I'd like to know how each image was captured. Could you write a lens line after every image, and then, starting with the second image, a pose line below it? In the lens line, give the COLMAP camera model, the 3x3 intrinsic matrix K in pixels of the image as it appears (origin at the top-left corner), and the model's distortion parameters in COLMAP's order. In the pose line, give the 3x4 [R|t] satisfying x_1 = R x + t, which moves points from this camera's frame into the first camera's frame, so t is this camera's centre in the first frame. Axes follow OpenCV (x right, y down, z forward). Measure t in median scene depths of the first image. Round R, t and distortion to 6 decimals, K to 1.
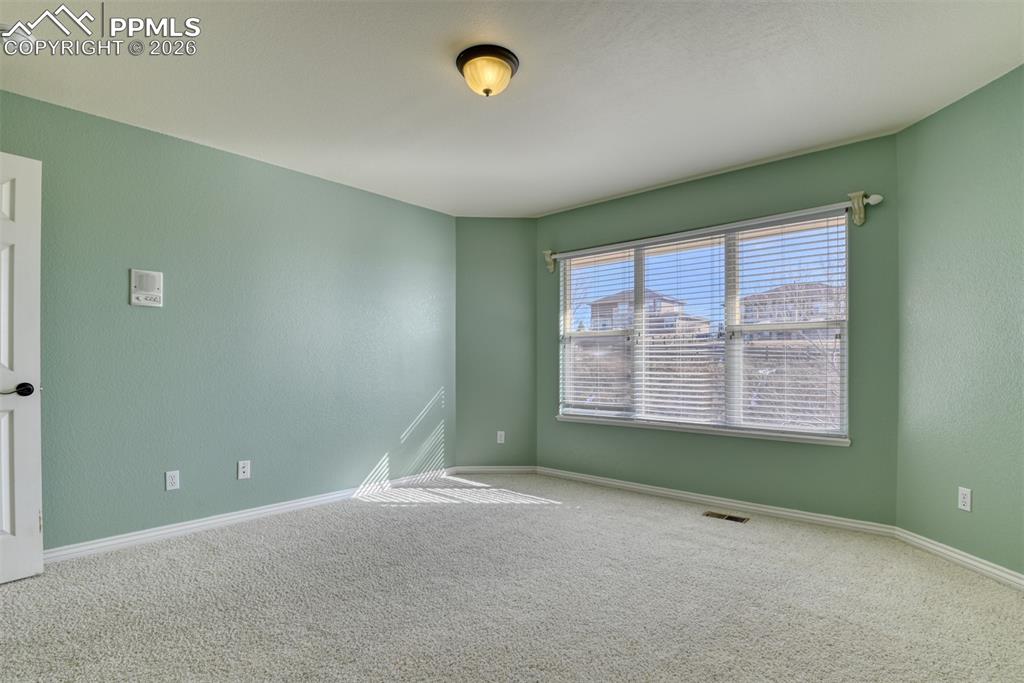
lens RADIAL K [[498.0, 0, 512.4], [0, 498.0, 364.0], [0, 0, 1]] dist [-0.026503, -0.000415]
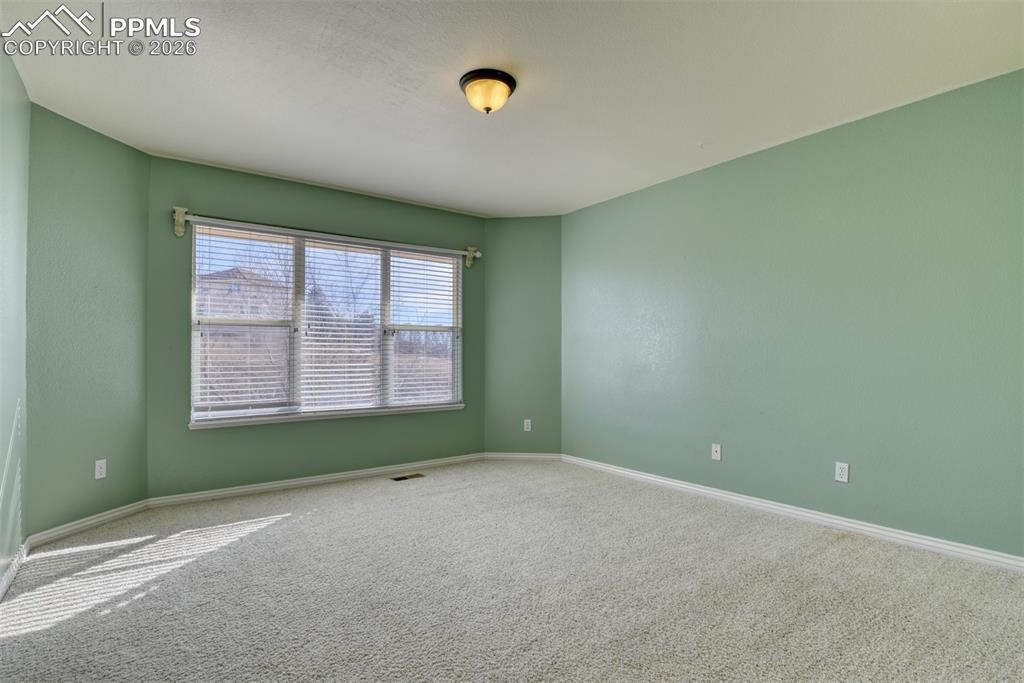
lens RADIAL K [[500.2, 0, 511.1], [0, 500.2, 353.7], [0, 0, 1]] dist [-0.030108, -0.000583]
pose [[0.210874, -0.001657, 0.977512, -0.637072], [0.000296, 0.999999, 0.001631, -0.006790], [-0.977513, -0.000055, 0.210874, 0.398900]]
